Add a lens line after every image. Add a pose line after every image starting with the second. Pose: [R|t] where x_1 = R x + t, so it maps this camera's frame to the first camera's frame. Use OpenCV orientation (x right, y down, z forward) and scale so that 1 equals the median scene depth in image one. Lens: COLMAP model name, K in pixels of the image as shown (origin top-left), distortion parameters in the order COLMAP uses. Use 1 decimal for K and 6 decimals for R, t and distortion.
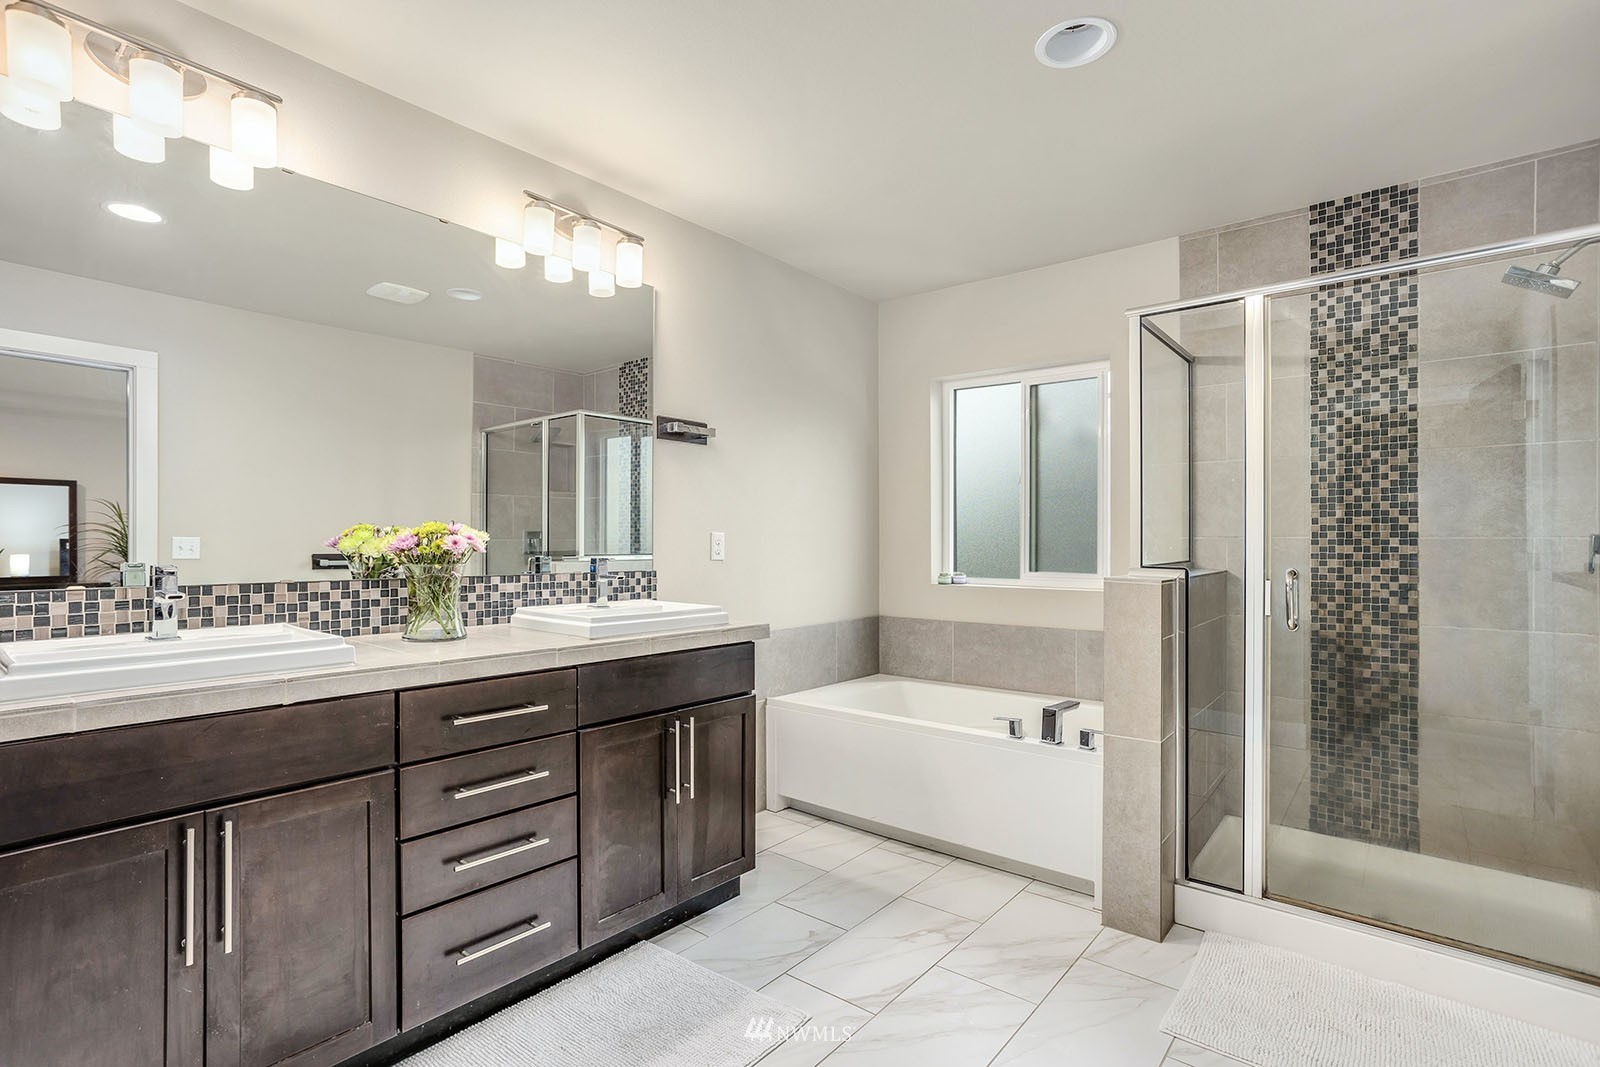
lens RADIAL K [[777.6, 0, 795.6], [0, 777.6, 531.2], [0, 0, 1]] dist [-0.036959, 0.008263]
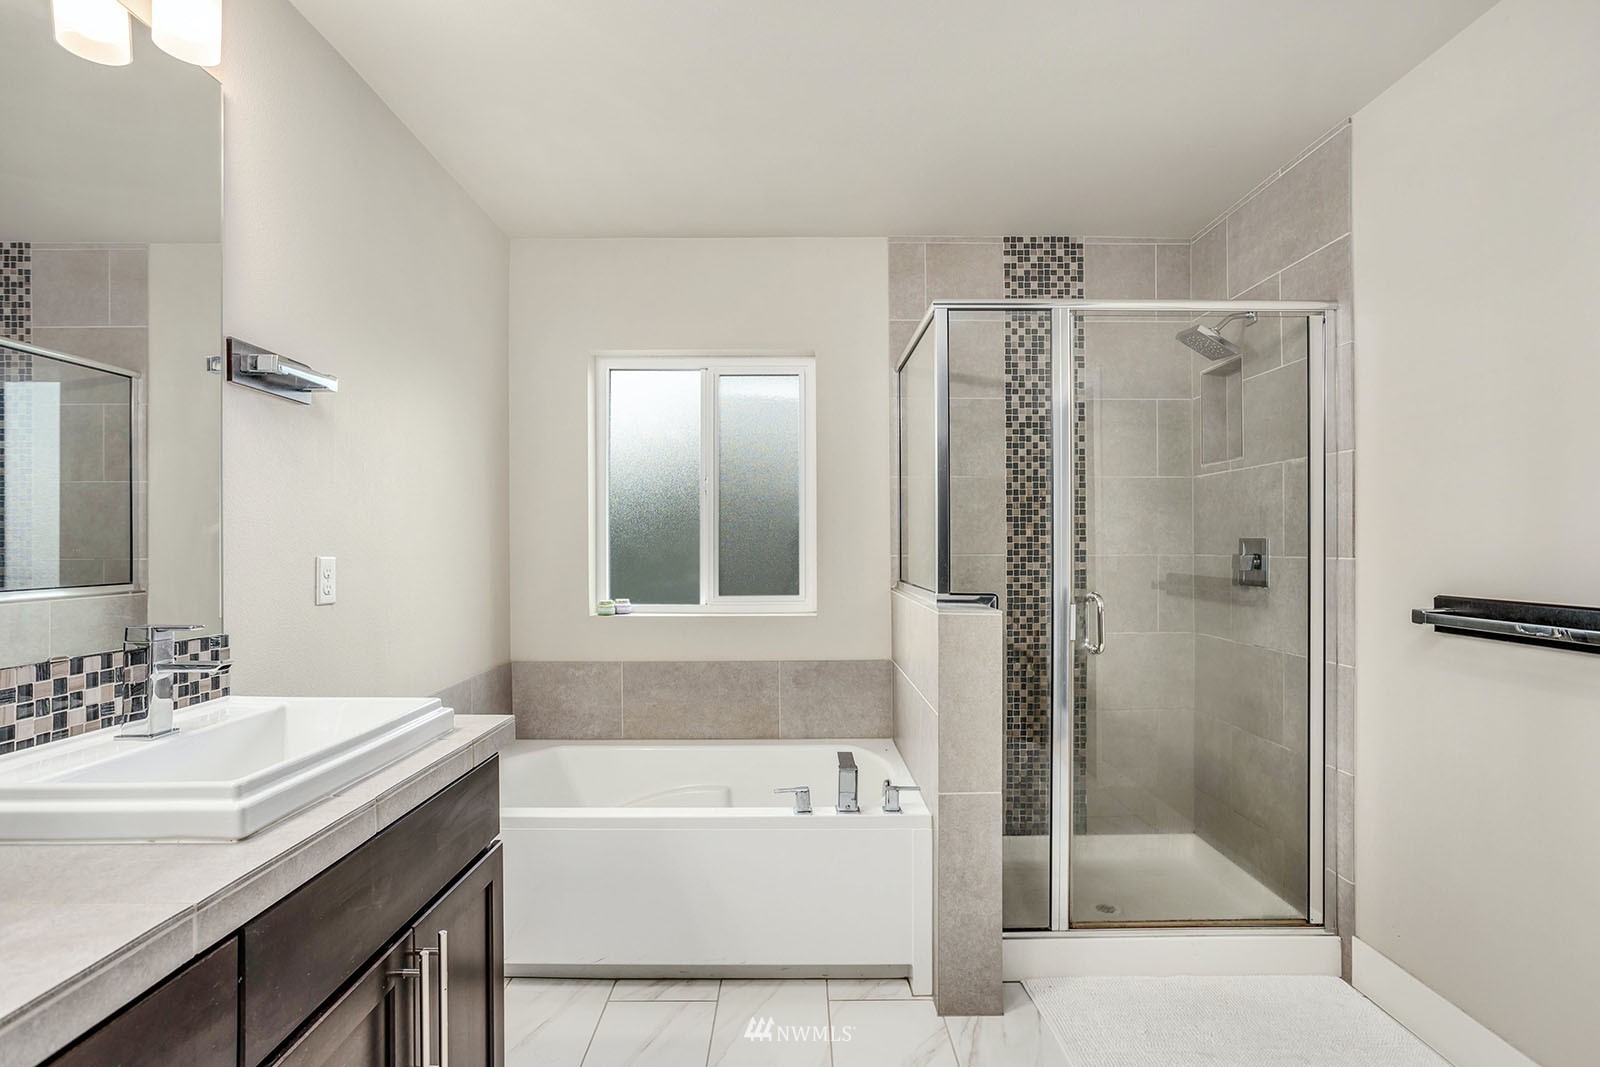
lens RADIAL K [[777.6, 0, 806.8], [0, 777.6, 541.0], [0, 0, 1]] dist [-0.036959, 0.008263]
pose [[0.760997, -0.000931, 0.648755, -0.221629], [-0.004356, 0.999969, 0.006544, -0.016693], [-0.648741, -0.007806, 0.760969, 0.376487]]
